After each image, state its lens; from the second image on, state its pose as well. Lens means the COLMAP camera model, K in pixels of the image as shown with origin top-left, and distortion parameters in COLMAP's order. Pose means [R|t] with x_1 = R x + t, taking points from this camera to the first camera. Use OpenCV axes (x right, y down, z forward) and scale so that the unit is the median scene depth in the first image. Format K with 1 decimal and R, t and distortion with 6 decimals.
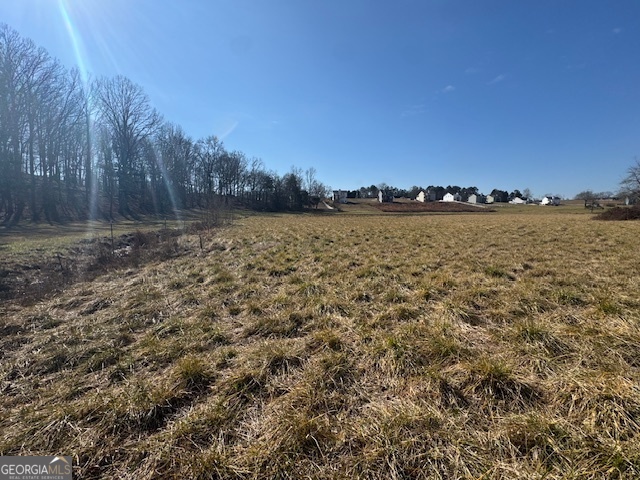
lens RADIAL K [[254.5, 0, 323.0], [0, 254.5, 240.7], [0, 0, 1]] dist [0.000356, -0.000868]
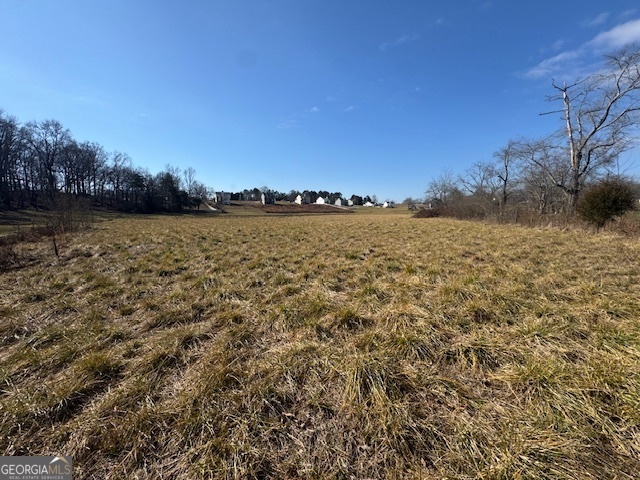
lens RADIAL K [[254.5, 0, 320.8], [0, 254.5, 238.9], [0, 0, 1]] dist [0.000356, -0.000868]
pose [[0.901375, -0.048842, 0.430276, -0.065304], [0.055315, 0.998466, -0.002539, 0.031213], [-0.429492, 0.026090, 0.902694, -0.187434]]
